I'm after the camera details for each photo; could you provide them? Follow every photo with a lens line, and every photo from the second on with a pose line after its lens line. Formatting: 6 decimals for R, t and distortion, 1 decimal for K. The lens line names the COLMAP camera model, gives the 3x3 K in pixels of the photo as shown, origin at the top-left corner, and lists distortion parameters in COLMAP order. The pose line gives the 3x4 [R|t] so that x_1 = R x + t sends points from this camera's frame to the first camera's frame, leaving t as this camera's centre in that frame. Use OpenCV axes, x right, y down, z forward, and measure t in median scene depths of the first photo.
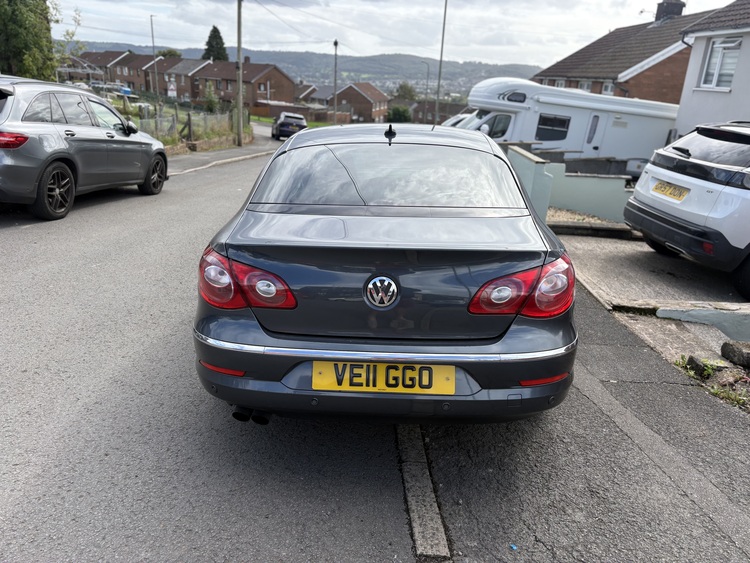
lens RADIAL K [[566.1, 0, 375.0], [0, 566.1, 281.5], [0, 0, 1]] dist [-0.004648, -0.004211]
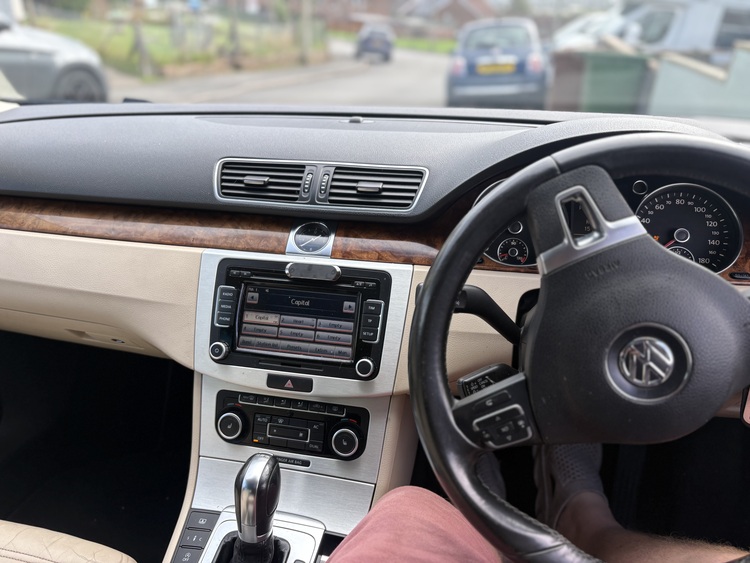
lens RADIAL K [[566.1, 0, 375.0], [0, 566.1, 281.5], [0, 0, 1]] dist [-0.004648, -0.004211]
pose [[0.985054, 0.054454, -0.163411, 0.016633], [-0.033618, 0.991247, 0.127667, -0.041206], [0.168933, -0.120265, 0.978263, 0.199690]]
